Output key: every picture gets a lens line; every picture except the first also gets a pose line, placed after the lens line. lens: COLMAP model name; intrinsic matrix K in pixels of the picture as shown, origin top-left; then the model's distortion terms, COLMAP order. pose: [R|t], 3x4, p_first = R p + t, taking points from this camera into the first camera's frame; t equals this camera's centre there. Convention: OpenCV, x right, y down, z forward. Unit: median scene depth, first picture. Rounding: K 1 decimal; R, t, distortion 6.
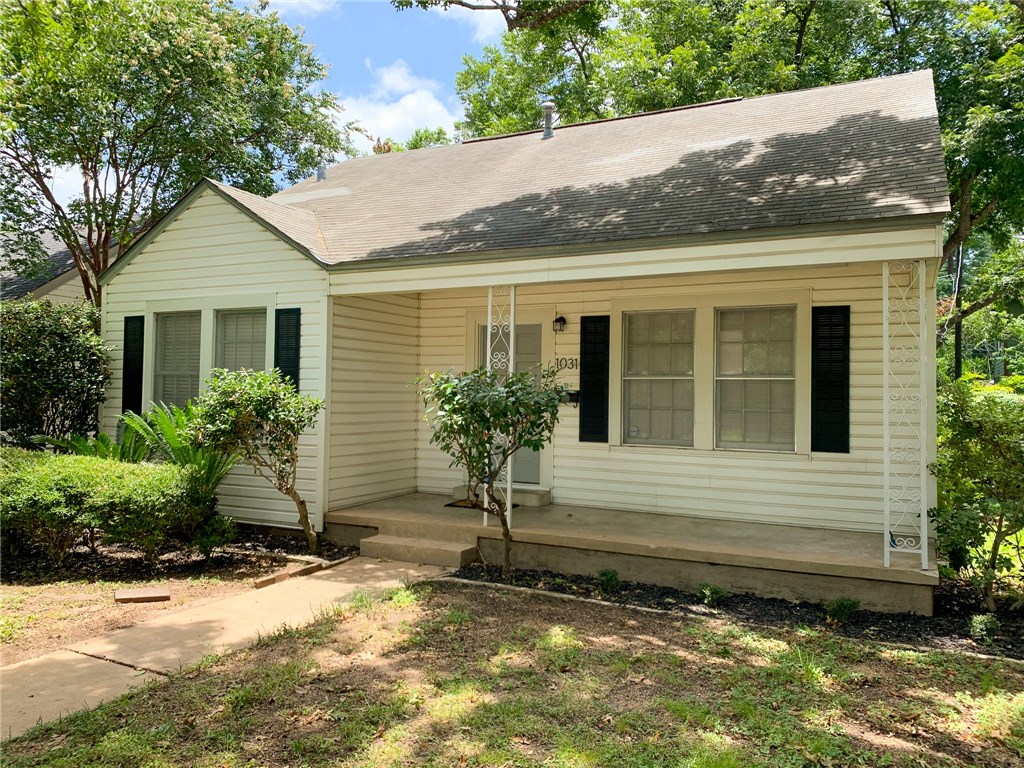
lens RADIAL K [[777.2, 0, 508.6], [0, 777.2, 374.5], [0, 0, 1]] dist [0.145980, -0.308549]
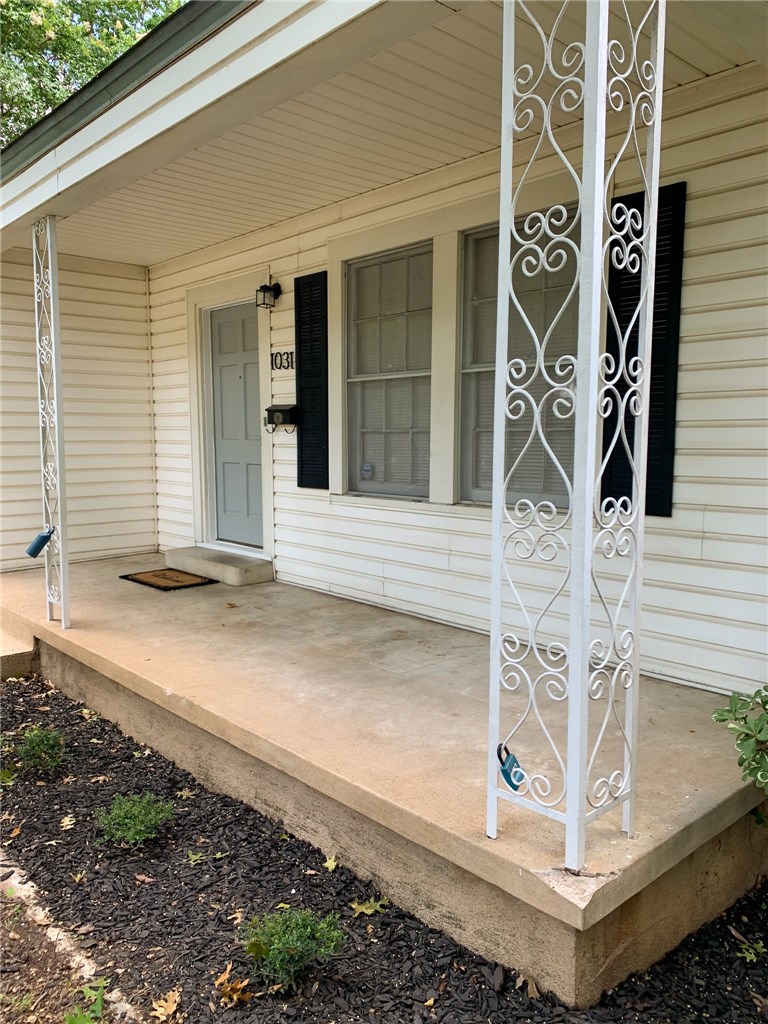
lens RADIAL K [[777.2, 0, 380.0], [0, 777.2, 514.7], [0, 0, 1]] dist [0.145980, -0.308549]
pose [[0.929168, 0.020490, -0.369090, 0.385225], [0.029114, 0.991305, 0.128324, 0.030133], [0.368510, -0.129980, 0.920492, 0.448764]]
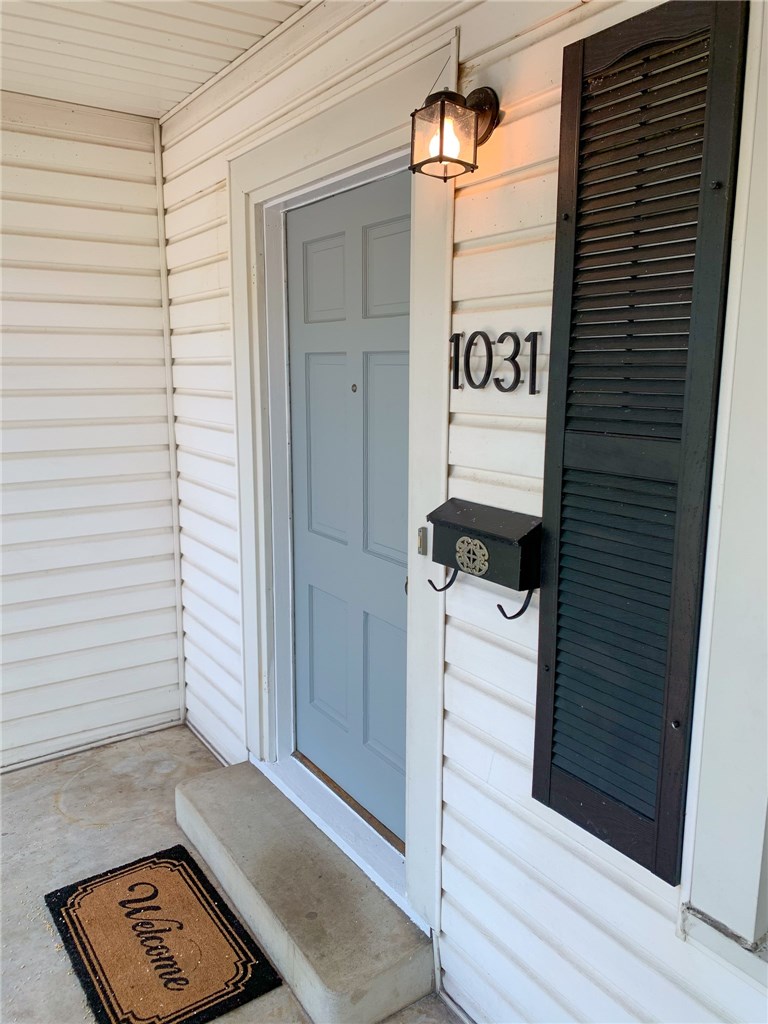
lens RADIAL K [[777.2, 0, 380.0], [0, 777.2, 514.7], [0, 0, 1]] dist [0.145980, -0.308549]
pose [[0.862509, 0.079731, -0.499722, 0.147469], [0.026735, 0.978951, 0.202337, -0.016900], [0.505335, -0.187877, 0.842222, 0.843487]]
